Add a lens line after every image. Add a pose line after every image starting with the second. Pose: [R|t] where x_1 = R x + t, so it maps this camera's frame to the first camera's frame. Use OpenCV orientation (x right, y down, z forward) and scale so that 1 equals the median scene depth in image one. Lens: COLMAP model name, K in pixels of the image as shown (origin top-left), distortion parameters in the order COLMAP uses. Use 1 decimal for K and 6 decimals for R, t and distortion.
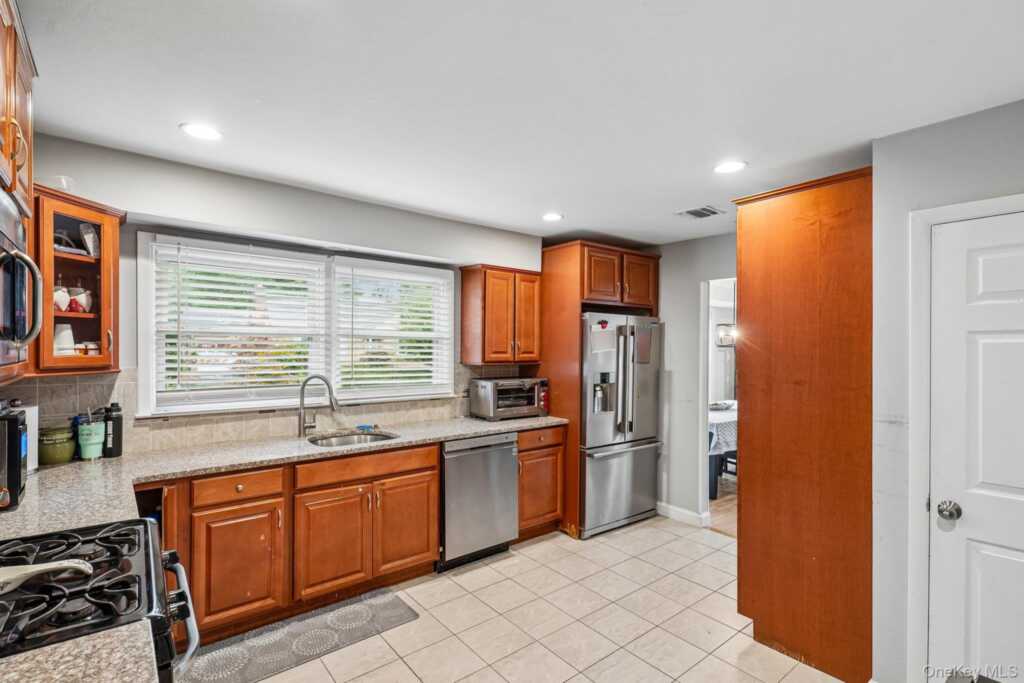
lens RADIAL K [[481.9, 0, 545.2], [0, 481.9, 350.2], [0, 0, 1]] dist [0.000008, -0.000255]
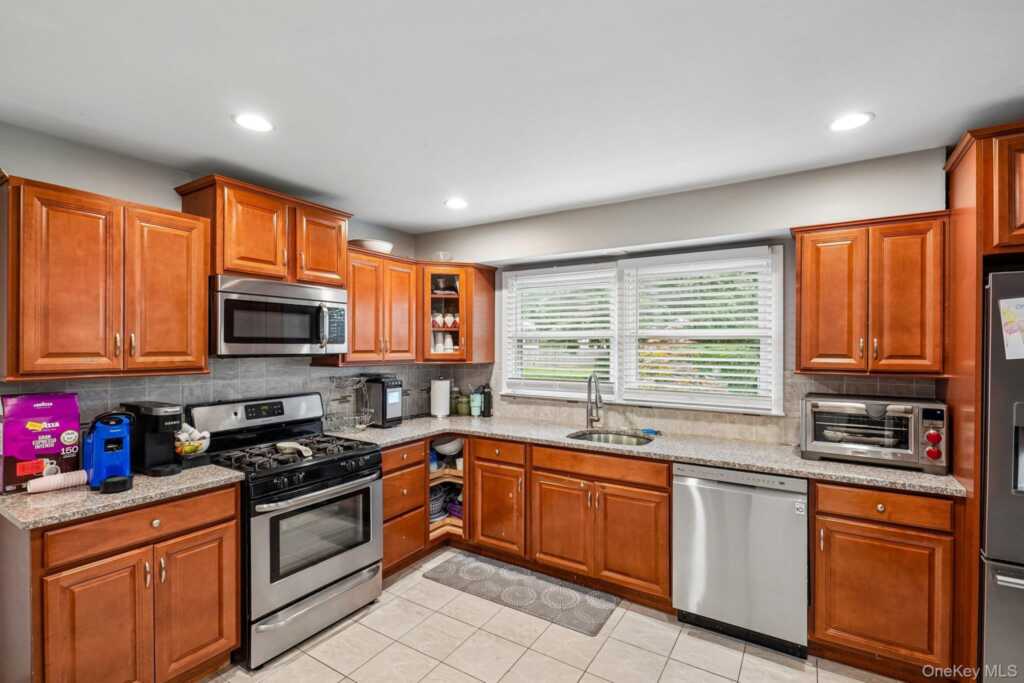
lens RADIAL K [[481.9, 0, 517.4], [0, 481.9, 348.5], [0, 0, 1]] dist [0.000008, -0.000255]
pose [[0.271420, -0.003918, -0.962453, 0.555783], [-0.008469, 0.999943, -0.006459, 0.003602], [0.962424, 0.009904, 0.271371, 0.557677]]
